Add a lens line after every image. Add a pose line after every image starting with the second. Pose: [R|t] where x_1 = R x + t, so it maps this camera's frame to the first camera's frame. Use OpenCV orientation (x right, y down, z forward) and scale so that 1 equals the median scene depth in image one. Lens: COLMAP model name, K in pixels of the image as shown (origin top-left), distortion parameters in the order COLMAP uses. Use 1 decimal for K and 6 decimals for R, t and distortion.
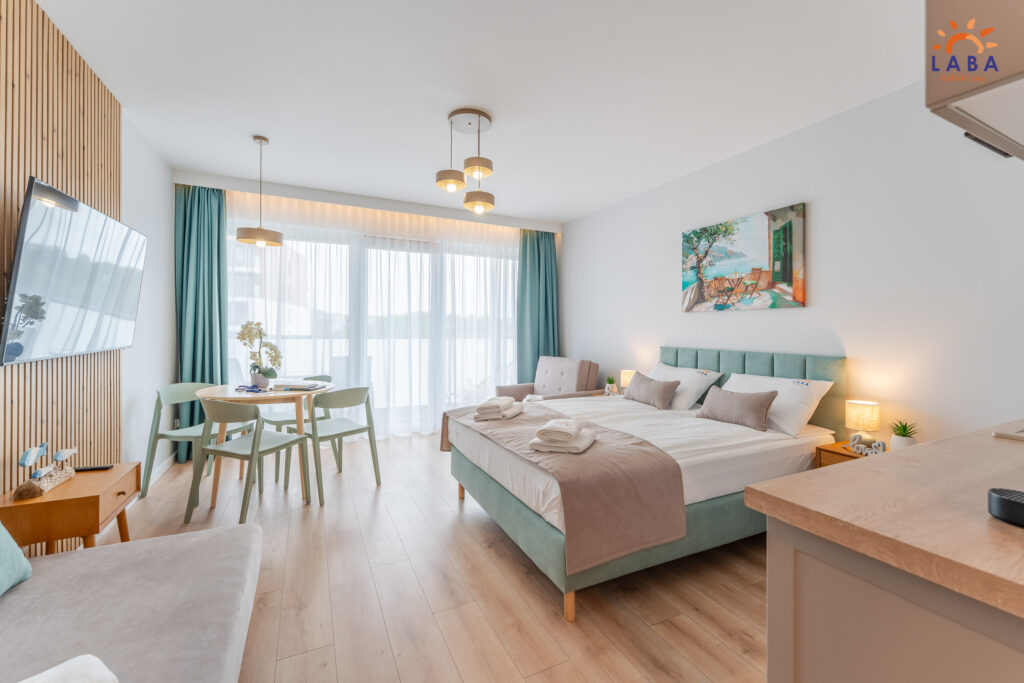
lens RADIAL K [[416.0, 0, 513.9], [0, 416.0, 325.0], [0, 0, 1]] dist [0.000526, 0.000190]
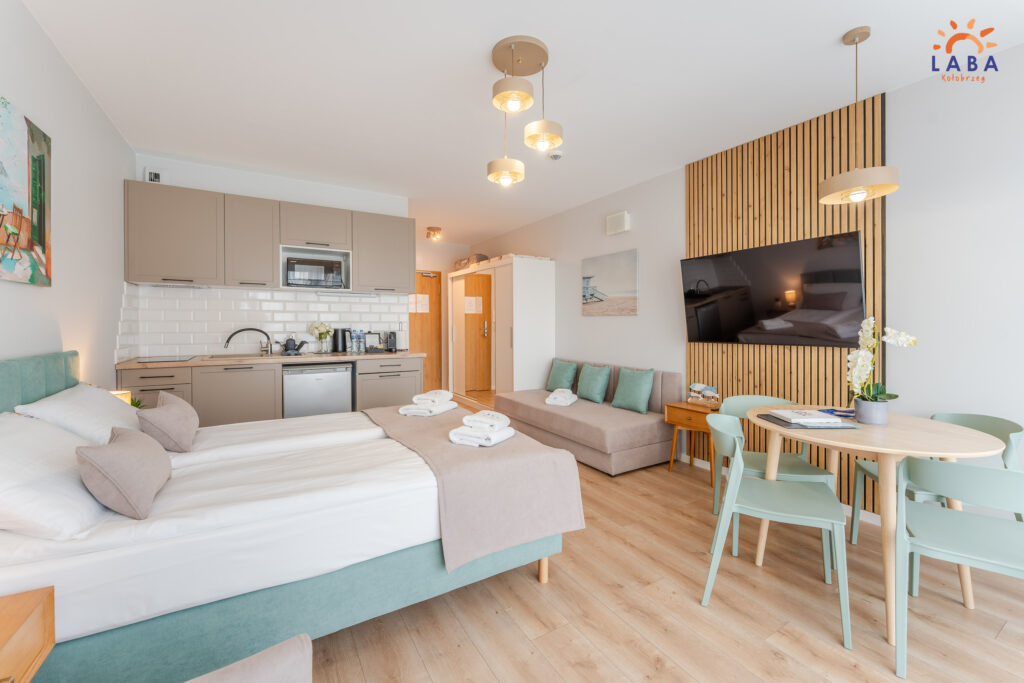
lens RADIAL K [[422.8, 0, 501.9], [0, 422.8, 300.2], [0, 0, 1]] dist [0.000299, -0.000037]
pose [[-0.998313, -0.017020, -0.055505, -0.028623], [-0.013324, 0.997711, -0.066295, 0.014784], [0.056506, -0.065444, -0.996255, 1.518400]]
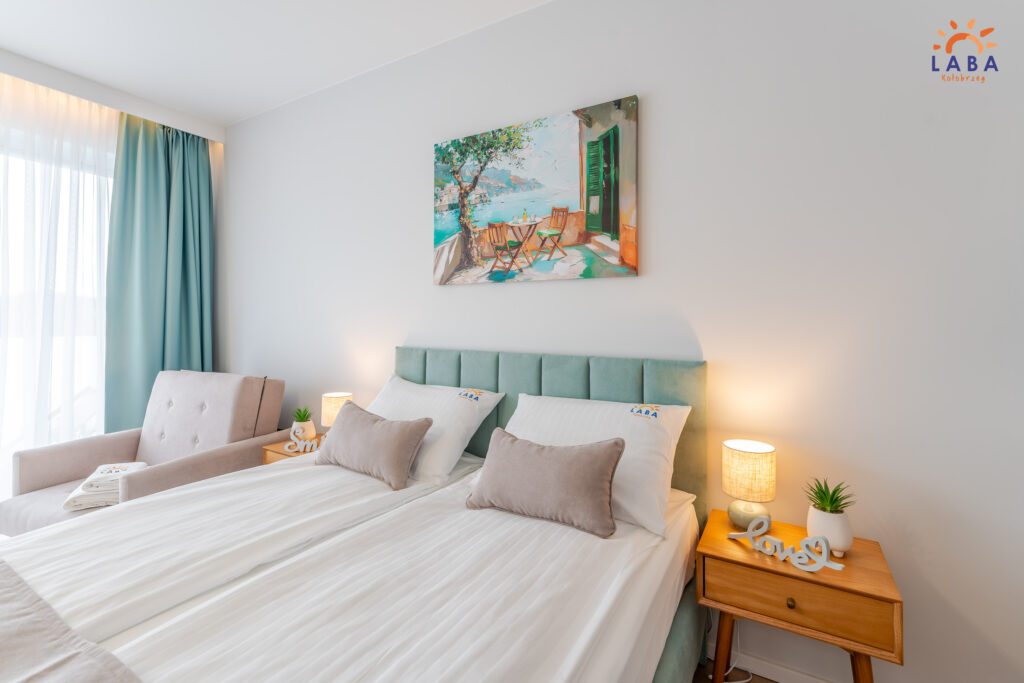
lens RADIAL K [[456.8, 0, 523.8], [0, 456.8, 310.6], [0, 0, 1]] dist [-0.000420, -0.000123]
pose [[0.826031, 0.006010, 0.563592, 0.182188], [-0.002389, 0.999971, -0.007162, 0.008429], [-0.563619, 0.004569, 0.826022, 0.489238]]
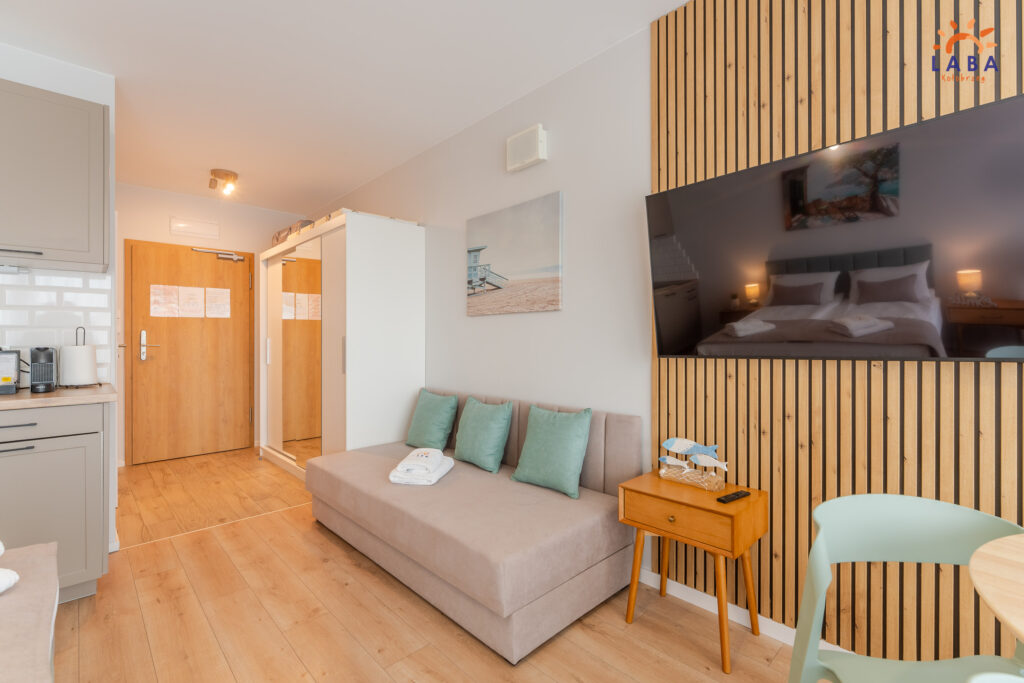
lens RADIAL K [[467.5, 0, 512.0], [0, 467.5, 341.5], [0, 0, 1]] dist [-0.001468, -0.000150]
pose [[-0.955964, -0.001515, -0.293480, -0.197669], [0.000700, 0.999972, -0.007443, 0.027347], [0.293483, -0.007320, -0.955936, 1.005124]]
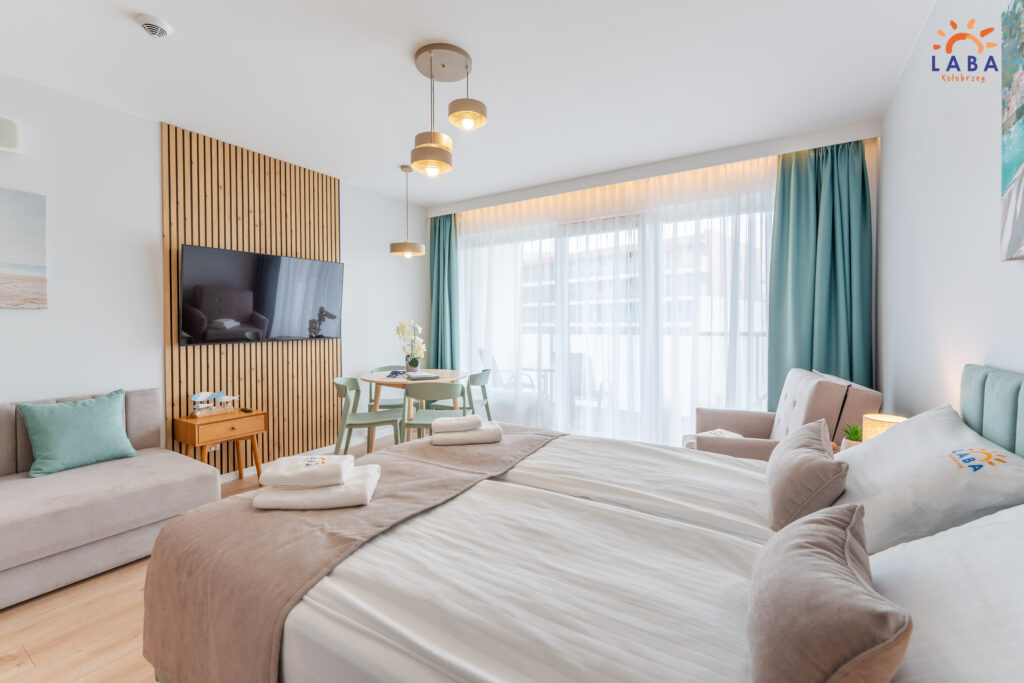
lens RADIAL K [[421.3, 0, 516.3], [0, 421.3, 325.5], [0, 0, 1]] dist [0.003325, 0.000397]
pose [[0.531983, -0.008489, -0.846712, 0.565246], [0.018041, 0.999836, 0.001311, 0.012872], [0.846563, -0.015973, 0.532049, 0.589610]]
